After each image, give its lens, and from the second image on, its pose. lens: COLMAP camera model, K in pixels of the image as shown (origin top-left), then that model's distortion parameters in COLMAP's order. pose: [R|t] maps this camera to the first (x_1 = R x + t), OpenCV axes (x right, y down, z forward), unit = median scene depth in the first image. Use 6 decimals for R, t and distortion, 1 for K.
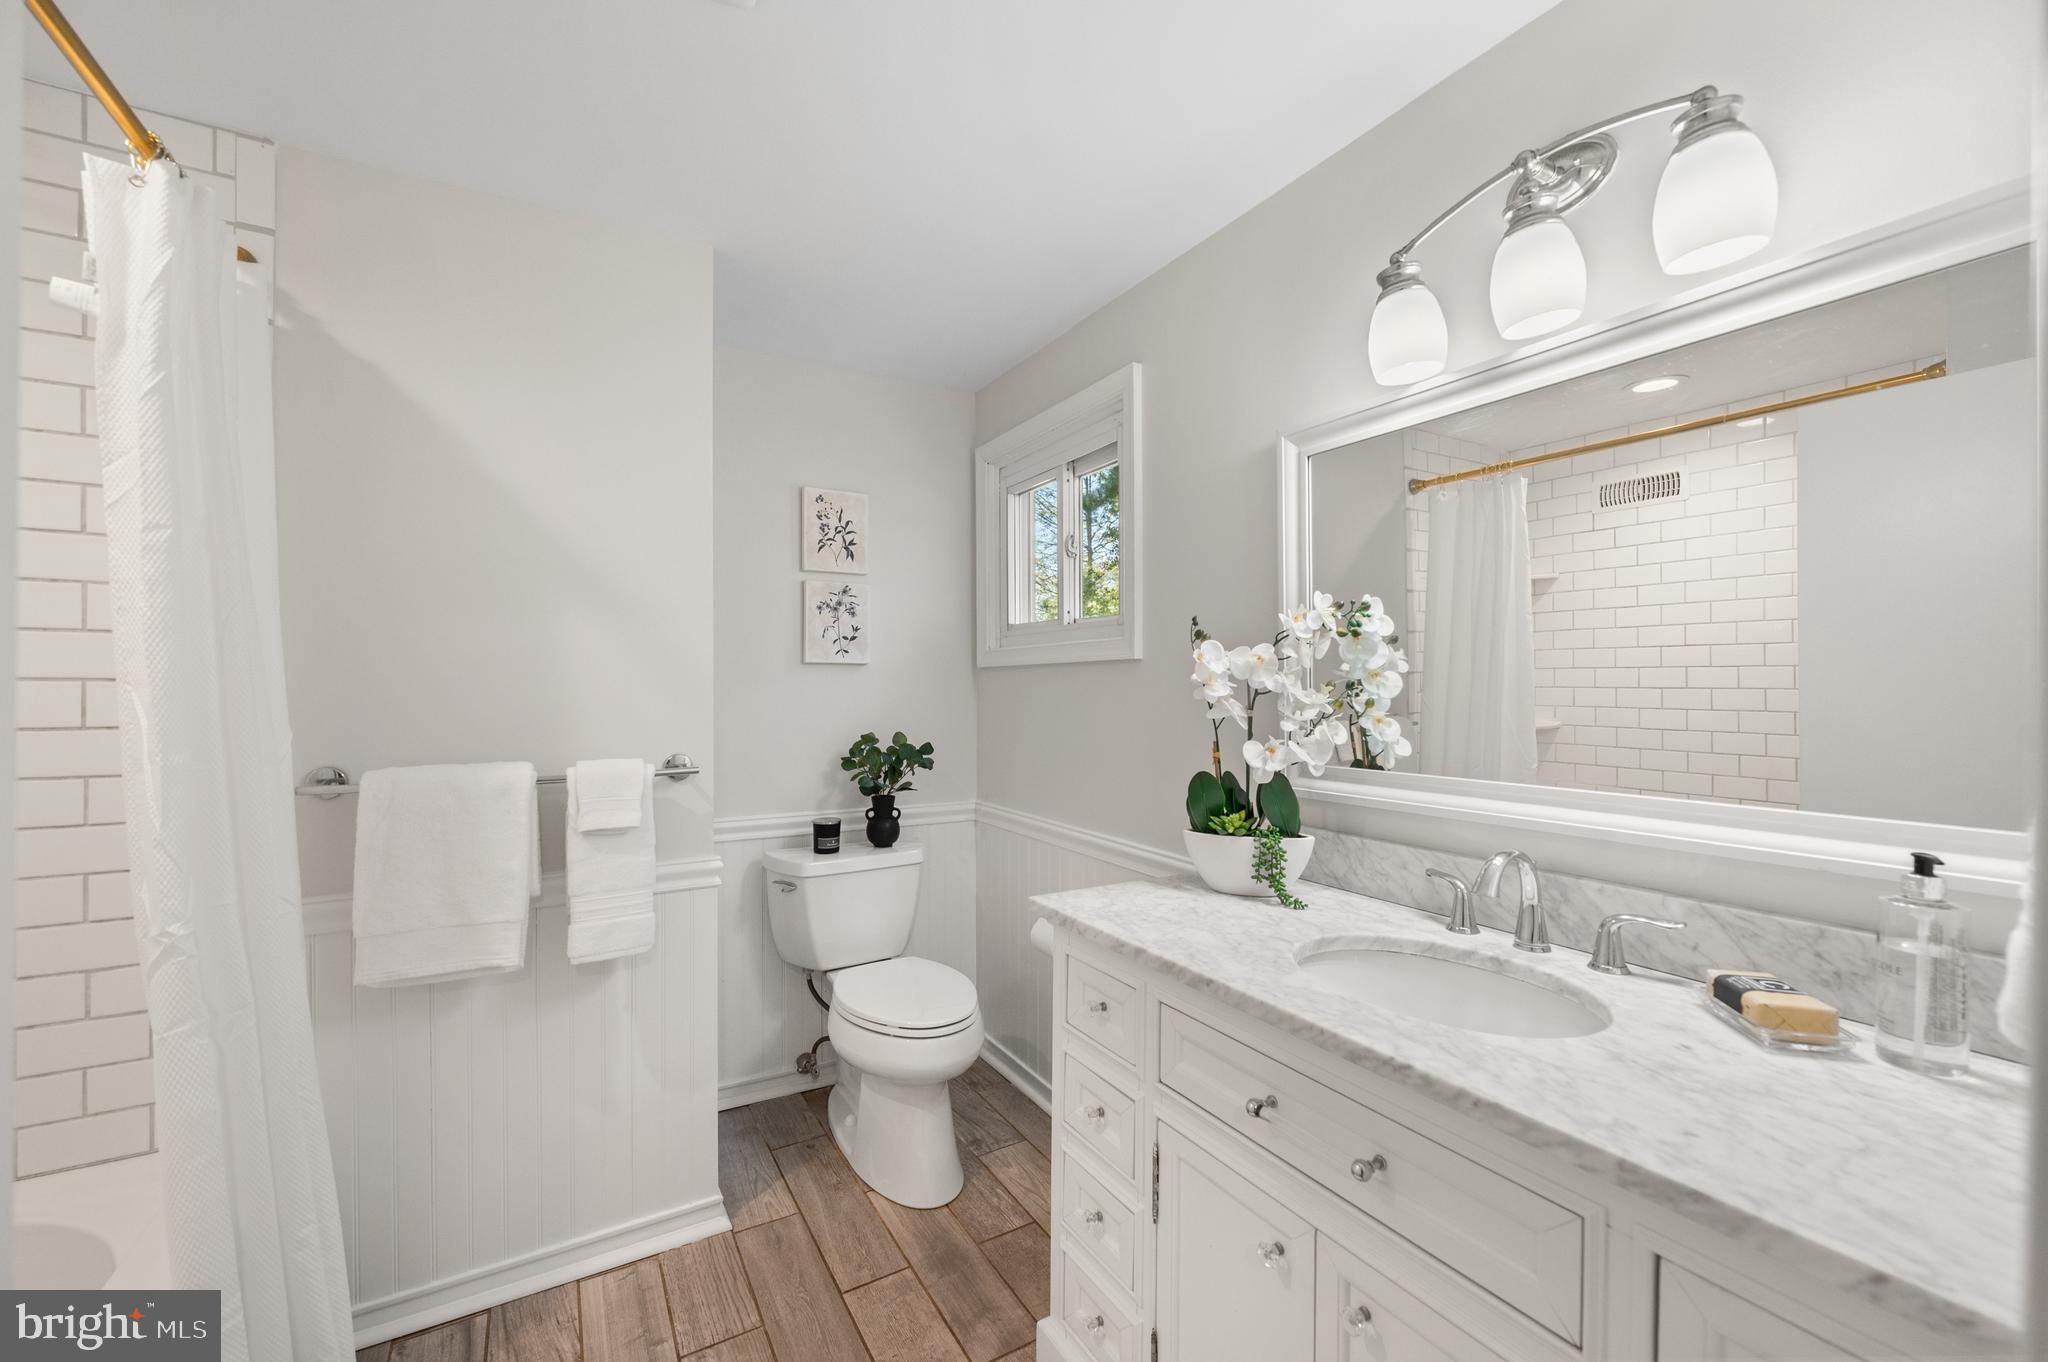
lens RADIAL K [[819.7, 0, 1034.9], [0, 819.7, 686.5], [0, 0, 1]] dist [-0.000132, -0.000002]
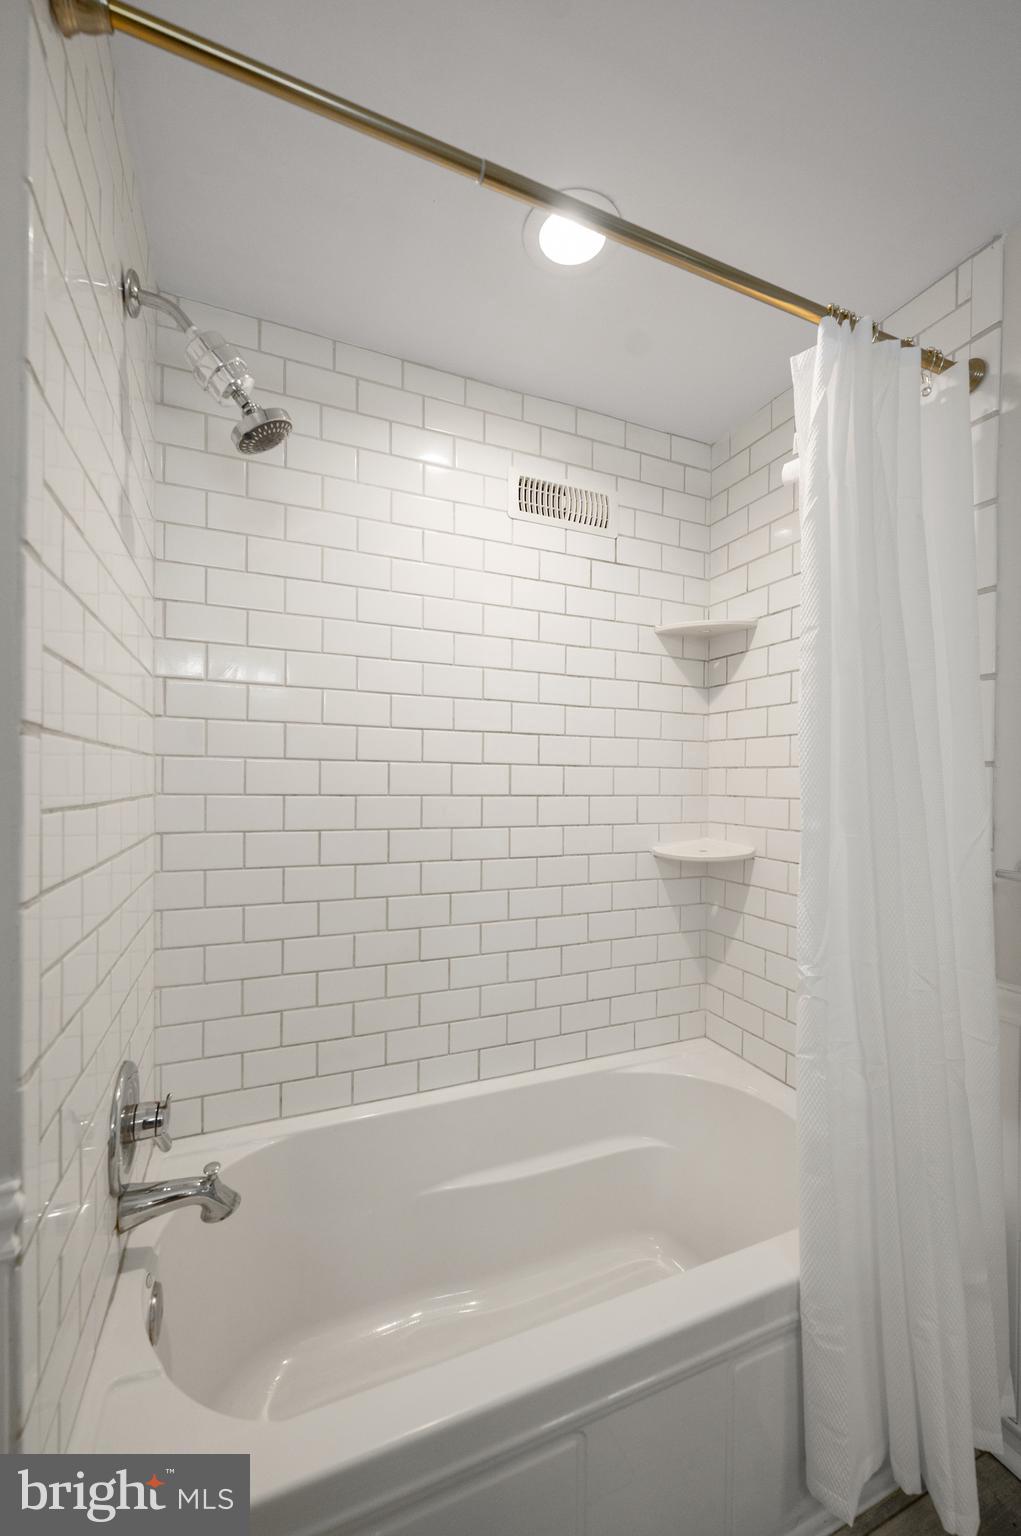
lens RADIAL K [[614.8, 0, 516.2], [0, 614.8, 775.6], [0, 0, 1]] dist [-0.000132, -0.000002]
pose [[-0.133679, 0.000545, -0.991025, -0.120888], [-0.018029, 0.999833, 0.002982, 0.023634], [0.990861, 0.018266, -0.133647, 0.693871]]
